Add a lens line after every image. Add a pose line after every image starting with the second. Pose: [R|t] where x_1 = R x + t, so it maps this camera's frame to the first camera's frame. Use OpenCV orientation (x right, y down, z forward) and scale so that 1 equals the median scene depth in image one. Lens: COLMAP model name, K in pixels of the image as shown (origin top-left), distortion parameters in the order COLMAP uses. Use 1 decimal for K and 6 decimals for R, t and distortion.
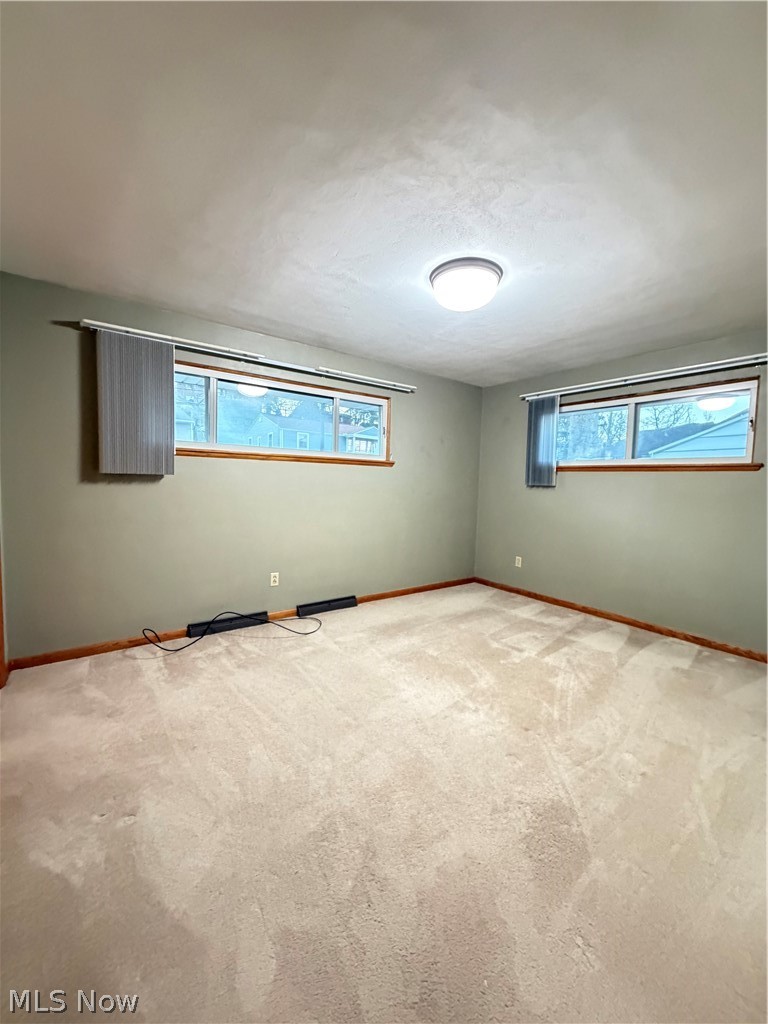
lens RADIAL K [[422.4, 0, 384.0], [0, 422.4, 512.0], [0, 0, 1]] dist [-0.000037, 0.000014]
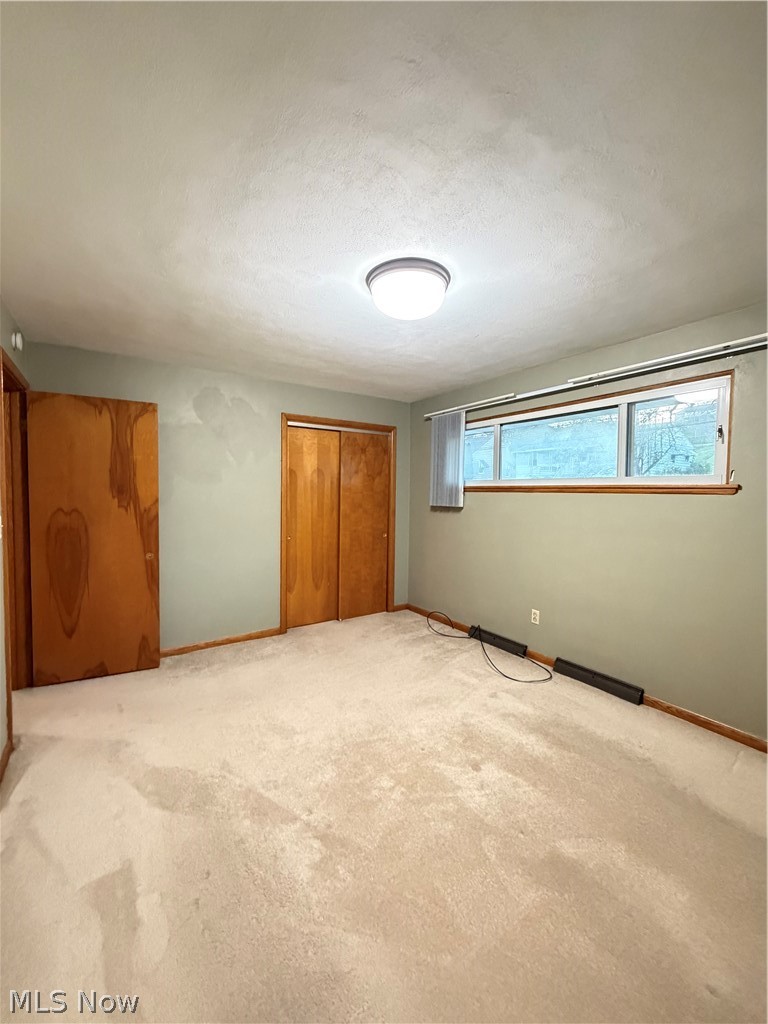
lens RADIAL K [[408.0, 0, 382.6], [0, 408.0, 509.6], [0, 0, 1]] dist [-0.000281, 0.000044]
pose [[-0.063083, 0.010048, -0.997958, 0.781774], [-0.096865, 0.995167, 0.016143, -0.071436], [0.993296, 0.097685, -0.061805, 0.802293]]
